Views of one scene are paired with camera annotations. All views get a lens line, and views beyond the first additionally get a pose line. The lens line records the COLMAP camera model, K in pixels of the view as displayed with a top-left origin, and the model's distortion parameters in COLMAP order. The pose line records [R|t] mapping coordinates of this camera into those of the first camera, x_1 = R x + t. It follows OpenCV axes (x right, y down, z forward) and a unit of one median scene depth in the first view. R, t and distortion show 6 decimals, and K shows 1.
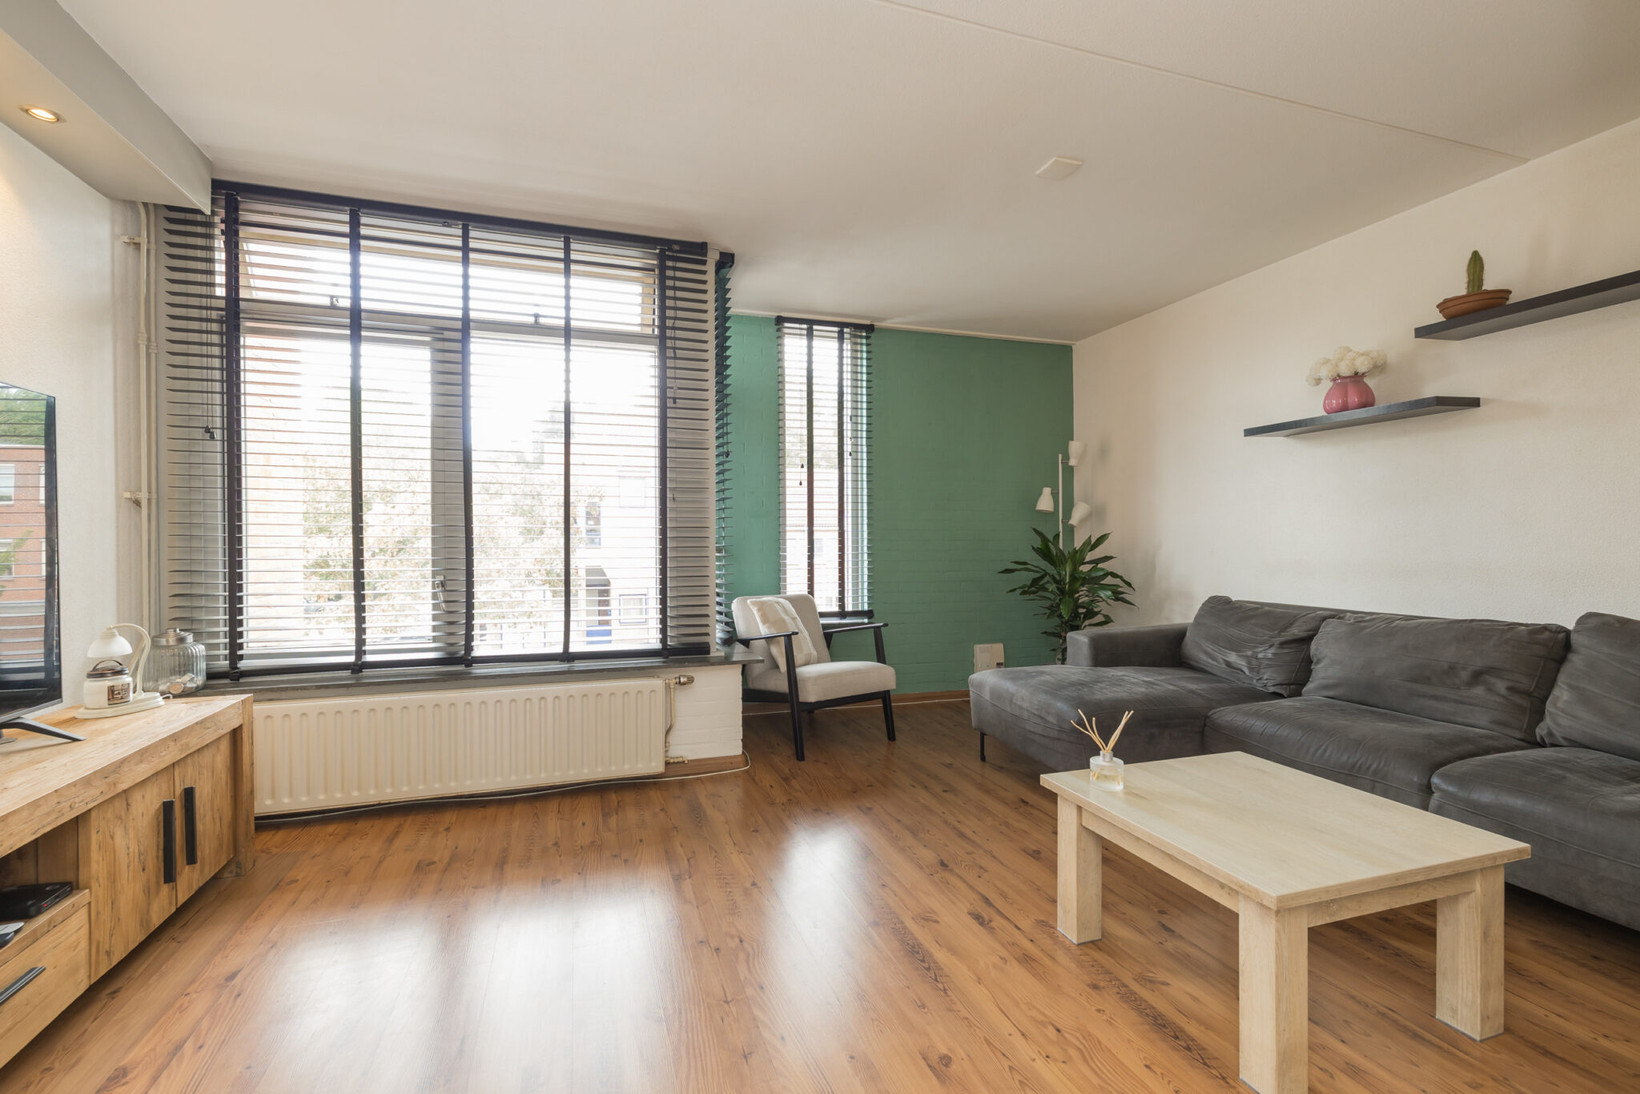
lens RADIAL K [[692.5, 0, 814.1], [0, 692.5, 541.5], [0, 0, 1]] dist [-0.019446, -0.000163]
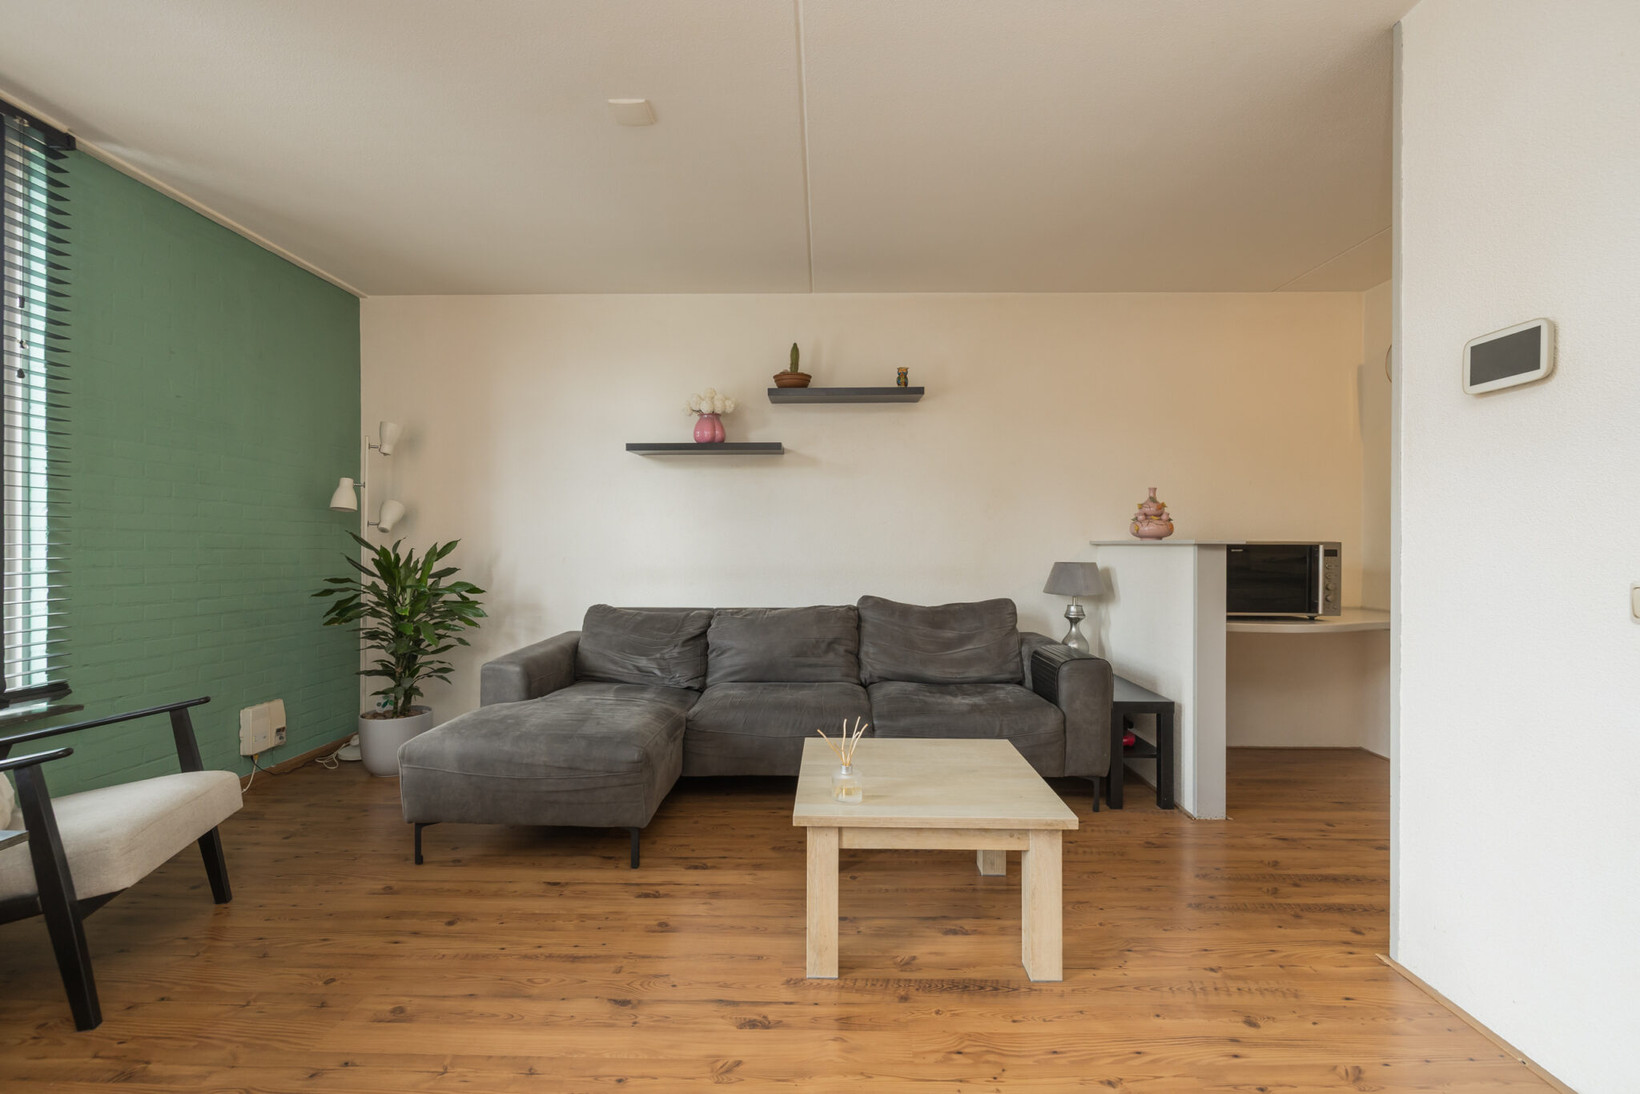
lens RADIAL K [[699.1, 0, 811.2], [0, 699.1, 550.2], [0, 0, 1]] dist [-0.001048, -0.000726]
pose [[0.333229, -0.003825, 0.942838, -0.329829], [-0.002151, 0.999986, 0.004817, -0.007607], [-0.942843, -0.003633, 0.333216, 0.432227]]
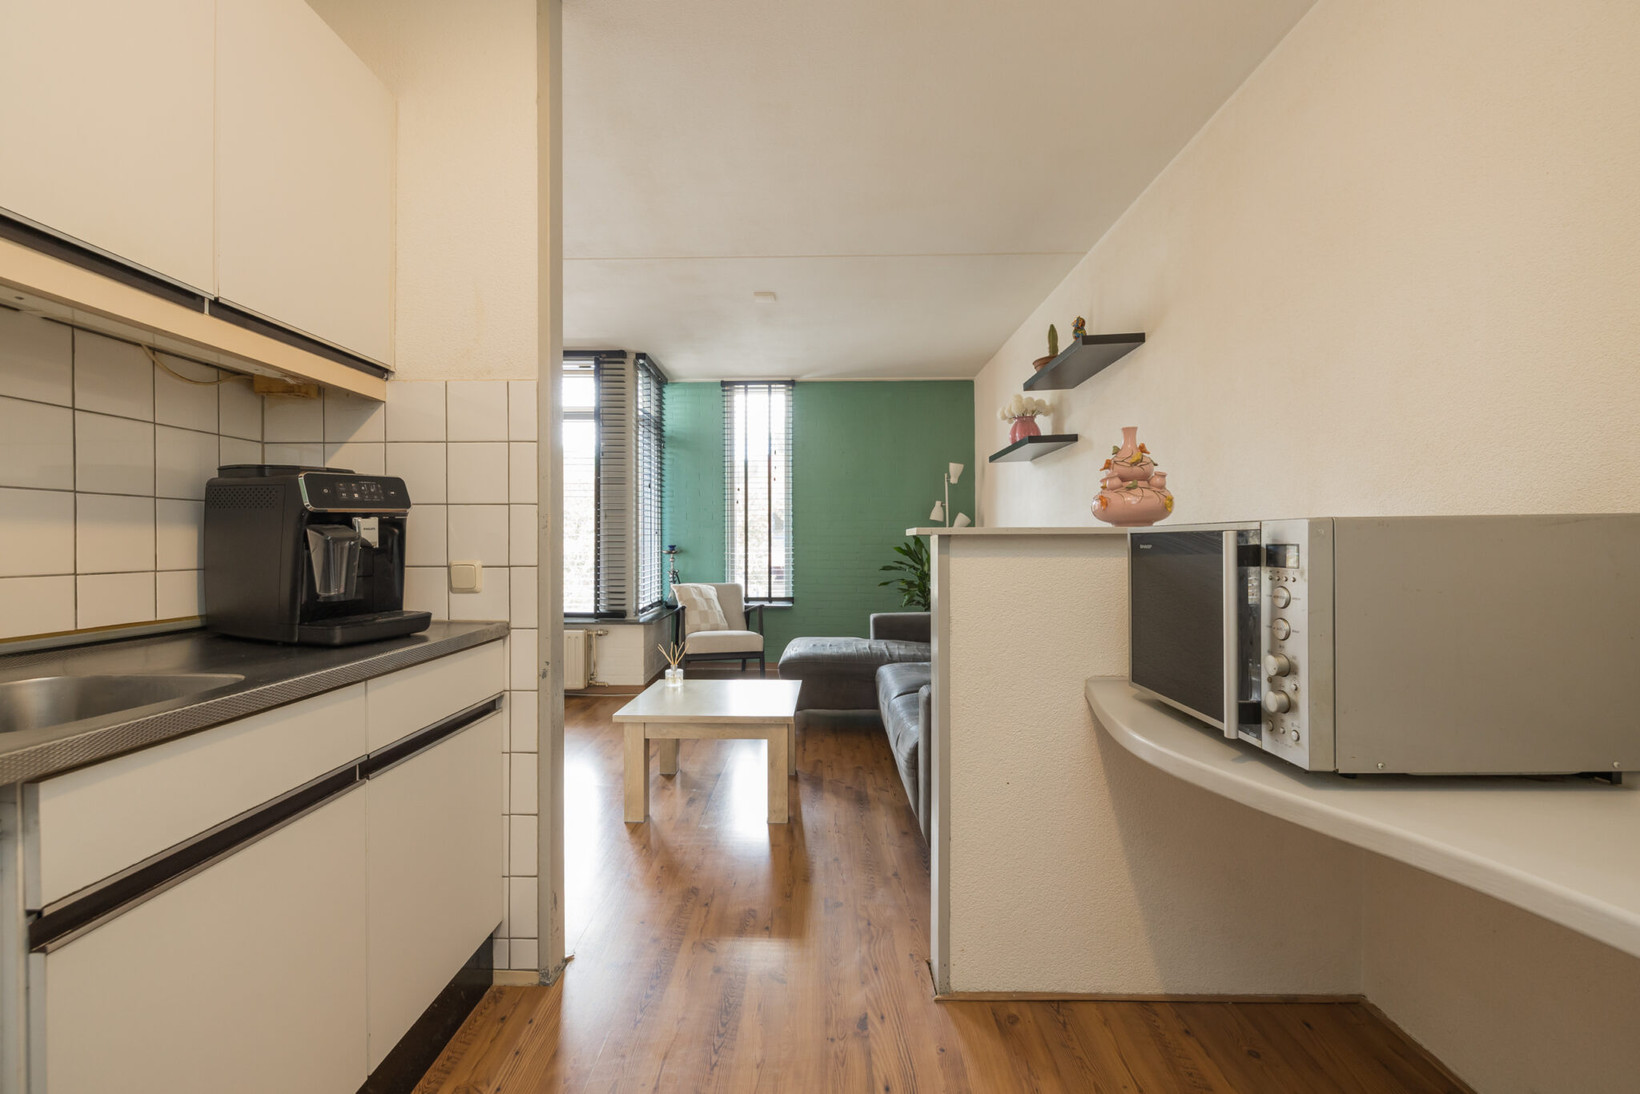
lens RADIAL K [[684.8, 0, 820.0], [0, 684.8, 547.0], [0, 0, 1]] dist [-0.045879, -0.000080]
pose [[0.945380, 0.003224, -0.325955, 0.815485], [-0.001009, 0.999975, 0.006963, -0.007408], [0.325969, -0.006254, 0.945360, -0.312332]]
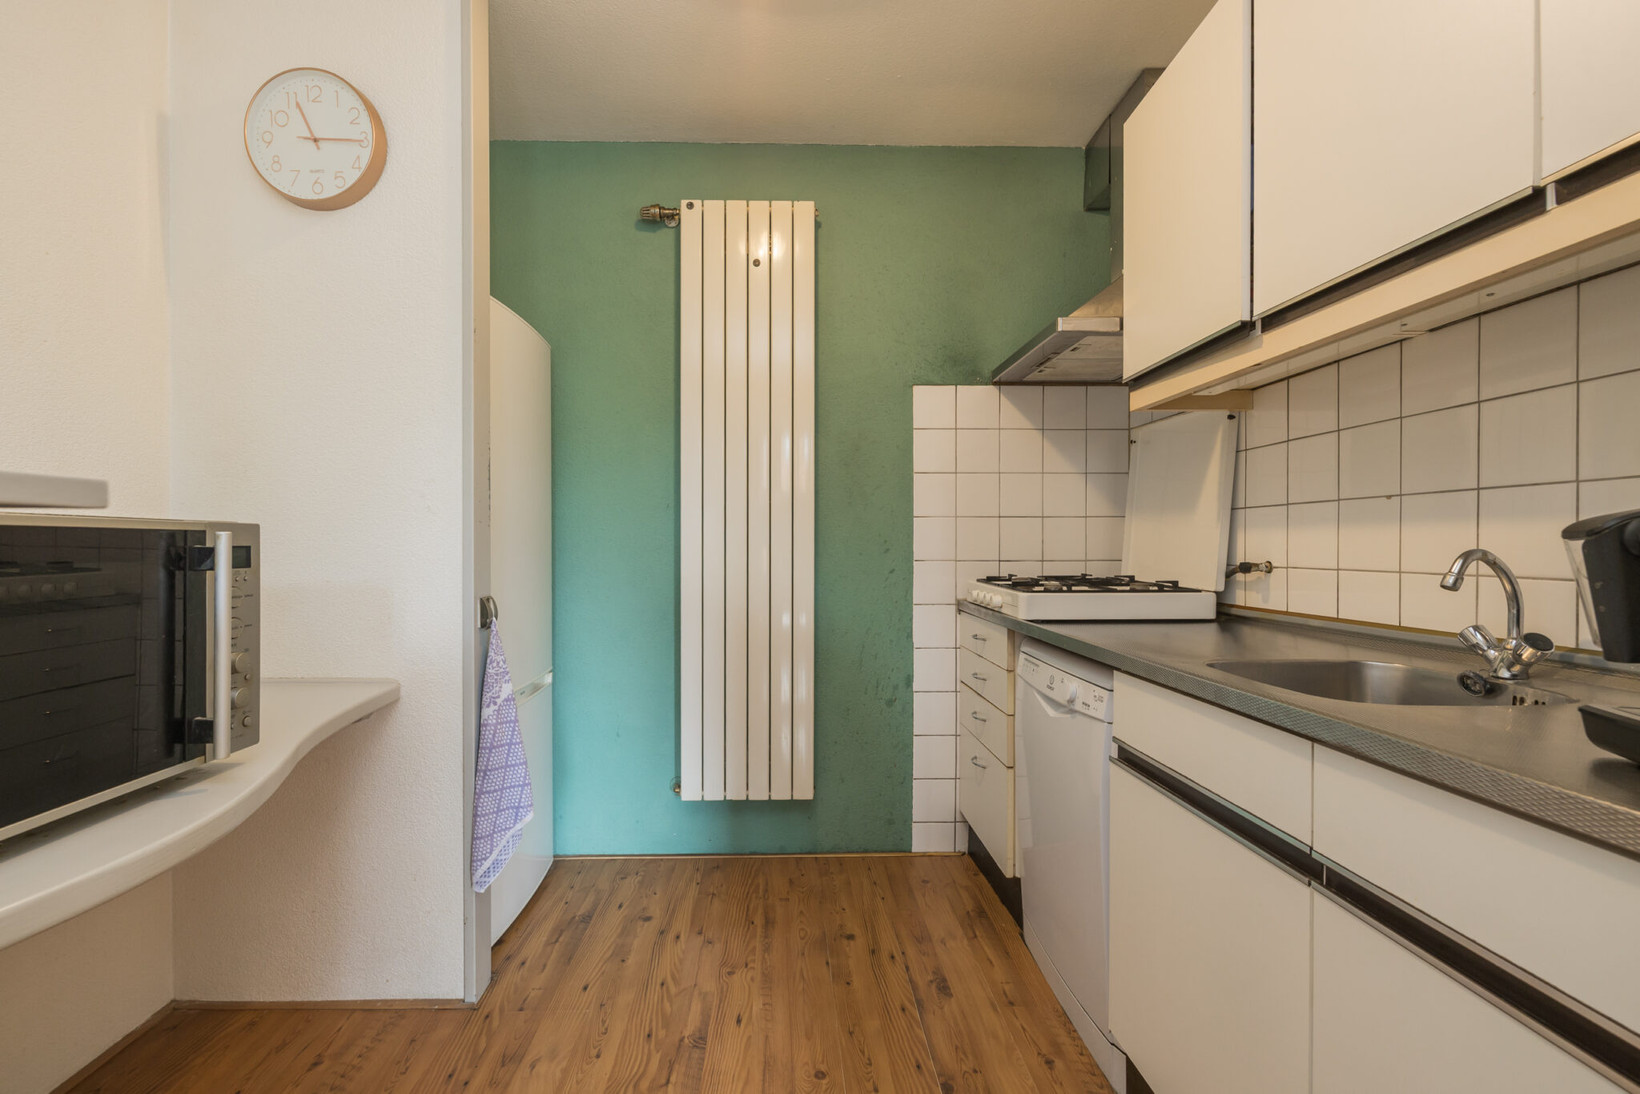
lens RADIAL K [[695.6, 0, 803.4], [0, 695.6, 555.6], [0, 0, 1]] dist [-0.022899, -0.000101]
pose [[-0.957397, -0.004974, 0.288732, 0.559335], [0.000188, 0.999841, 0.017848, -0.006074], [-0.288775, 0.017142, -0.957244, 0.280430]]
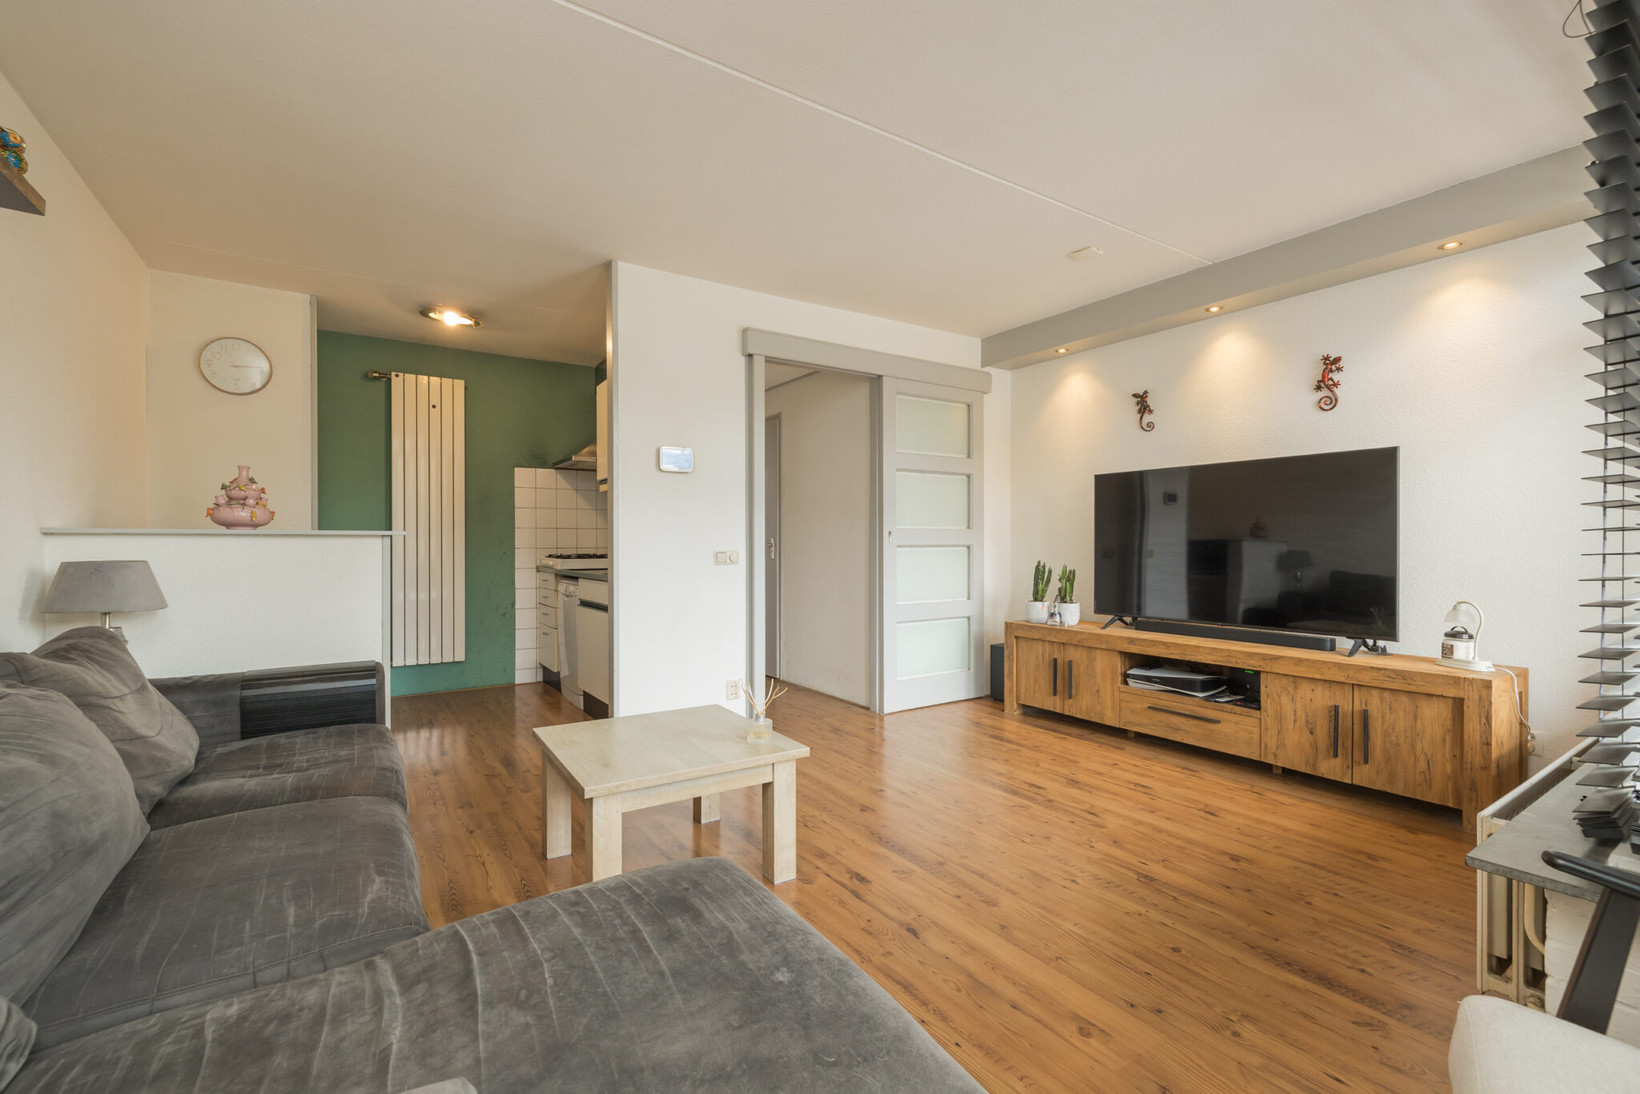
lens RADIAL K [[699.1, 0, 811.2], [0, 699.1, 550.2], [0, 0, 1]] dist [-0.001048, -0.000726]
pose [[-0.967365, 0.001913, -0.253380, 0.395628], [-0.001630, 0.999904, 0.013774, -0.005682], [0.253381, 0.013738, -0.967269, 1.353343]]
